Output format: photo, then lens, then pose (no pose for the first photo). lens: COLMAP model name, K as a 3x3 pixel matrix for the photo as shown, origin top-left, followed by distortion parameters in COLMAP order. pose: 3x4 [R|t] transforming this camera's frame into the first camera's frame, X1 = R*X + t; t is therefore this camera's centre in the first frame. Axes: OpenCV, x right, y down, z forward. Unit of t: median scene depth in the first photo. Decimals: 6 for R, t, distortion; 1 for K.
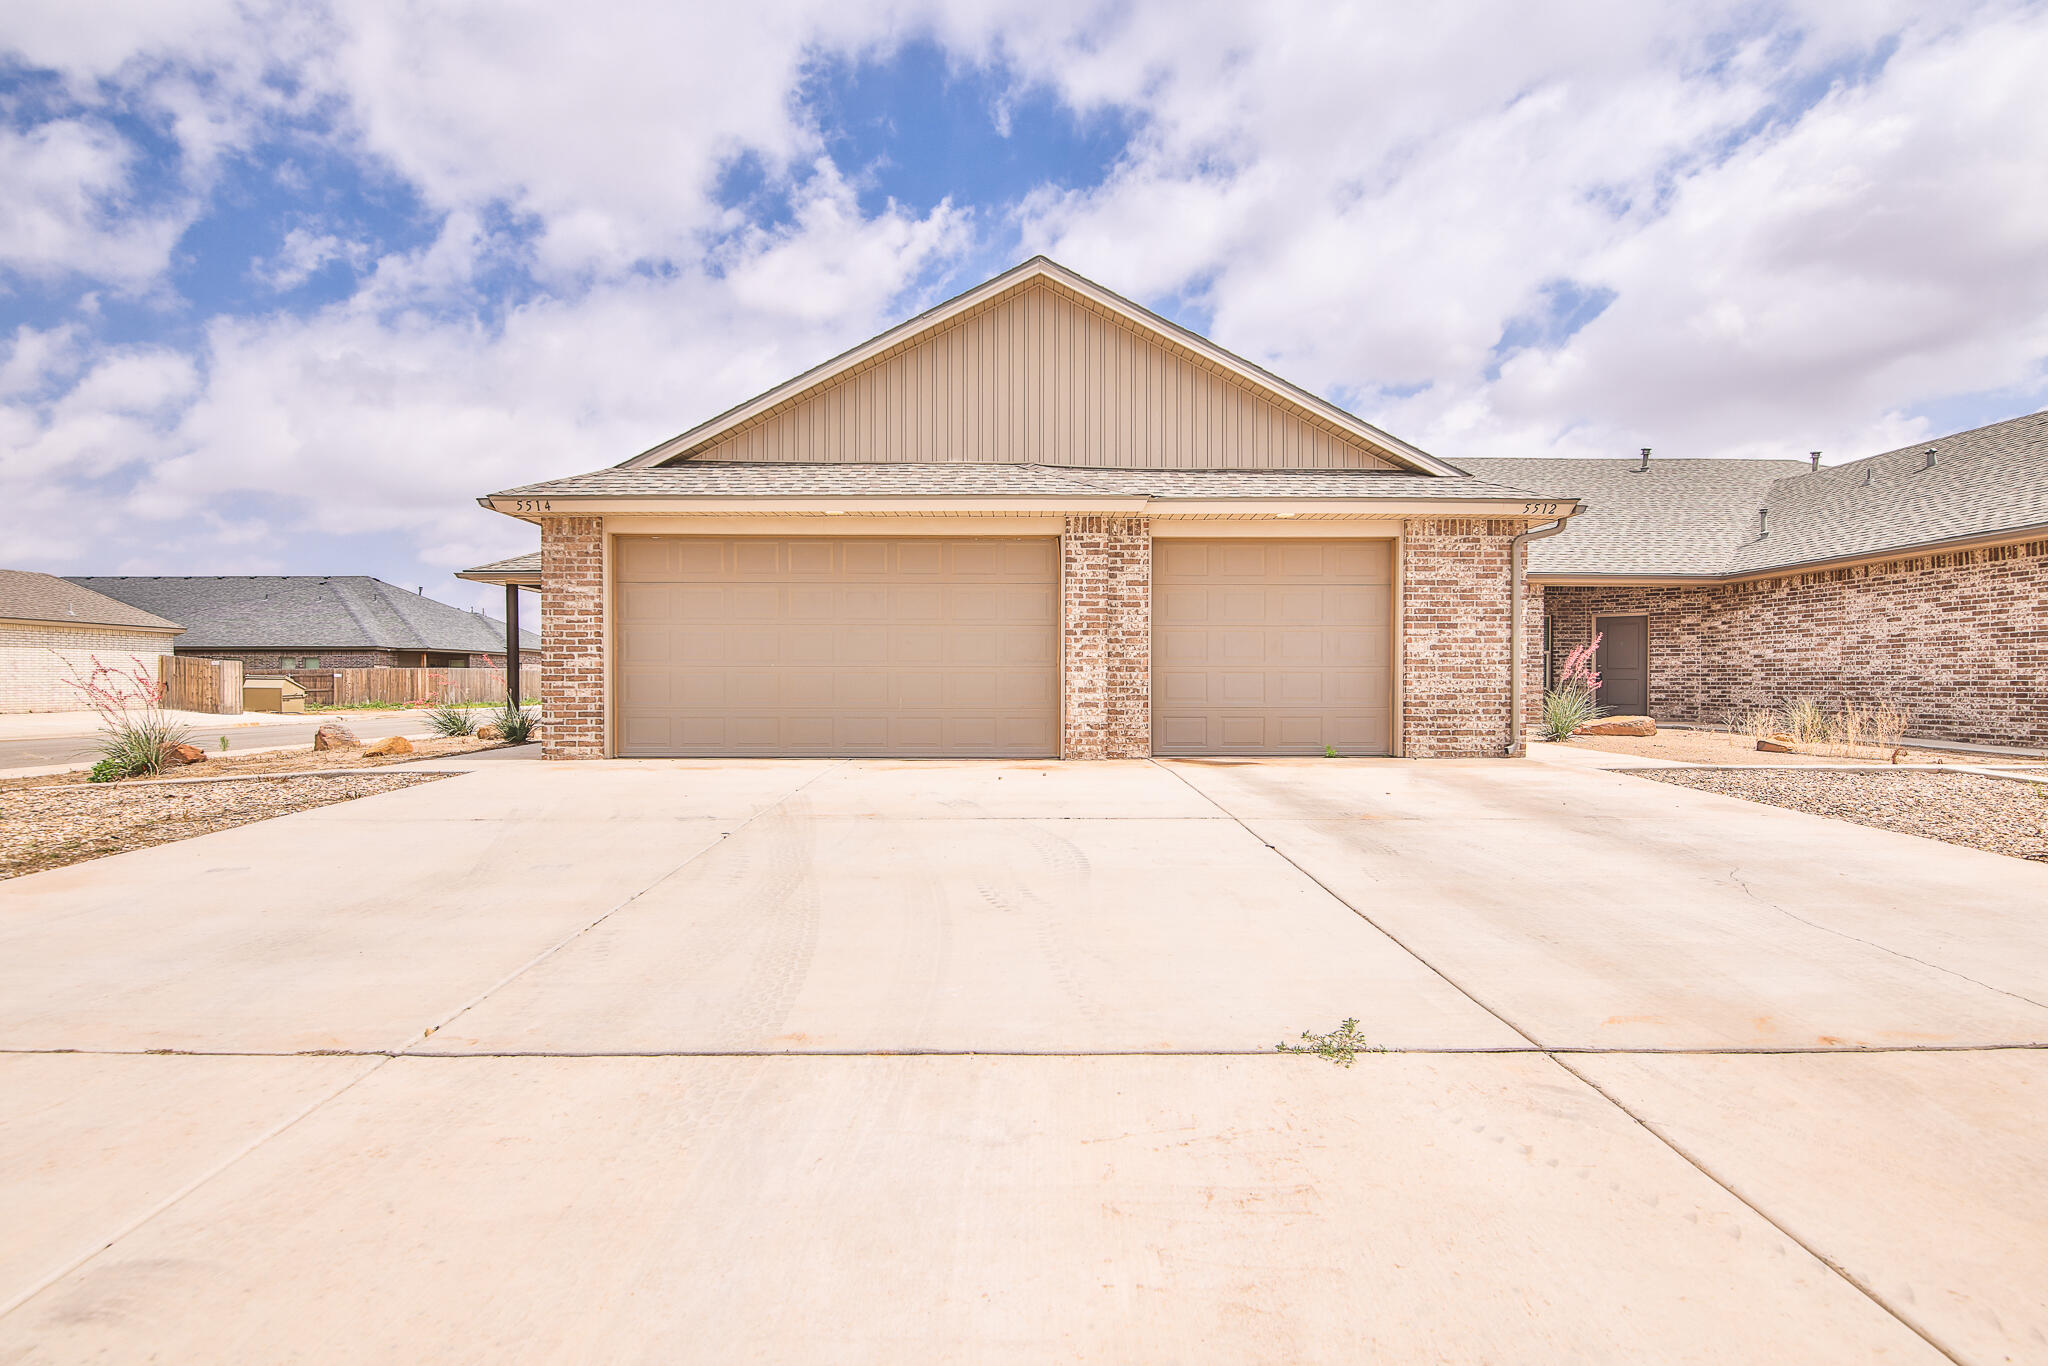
lens RADIAL K [[943.5, 0, 1020.4], [0, 943.5, 690.7], [0, 0, 1]] dist [-0.004188, -0.007287]
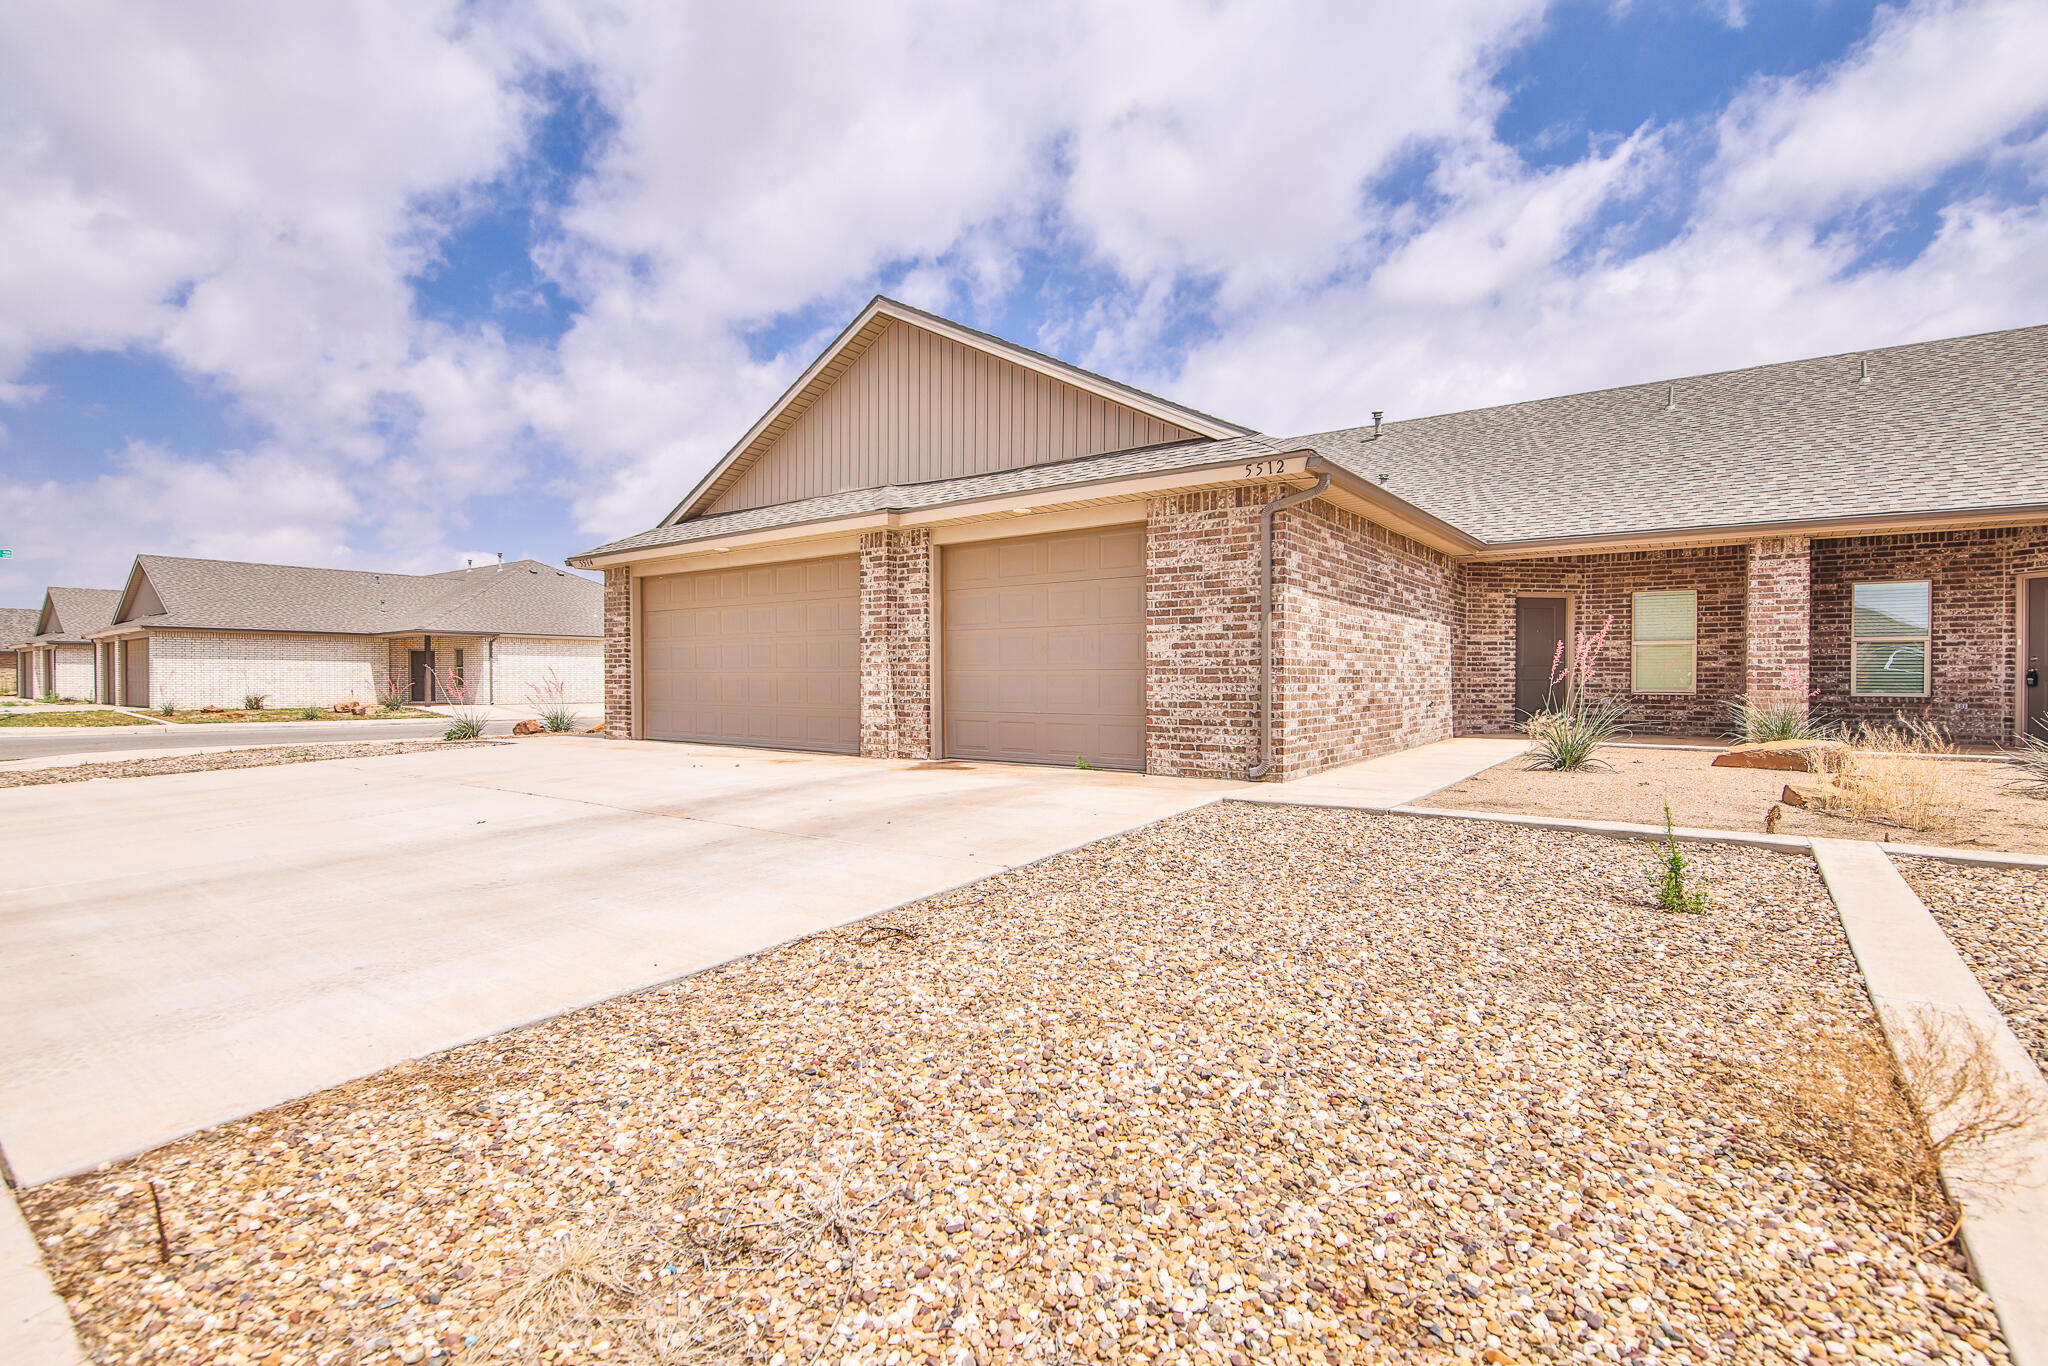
lens RADIAL K [[943.5, 0, 1020.4], [0, 943.5, 690.7], [0, 0, 1]] dist [-0.004188, -0.007287]
pose [[0.795809, 0.006430, -0.605514, 0.842359], [-0.005332, 0.999979, 0.003612, -0.008159], [0.605525, 0.000354, 0.795826, 0.238153]]
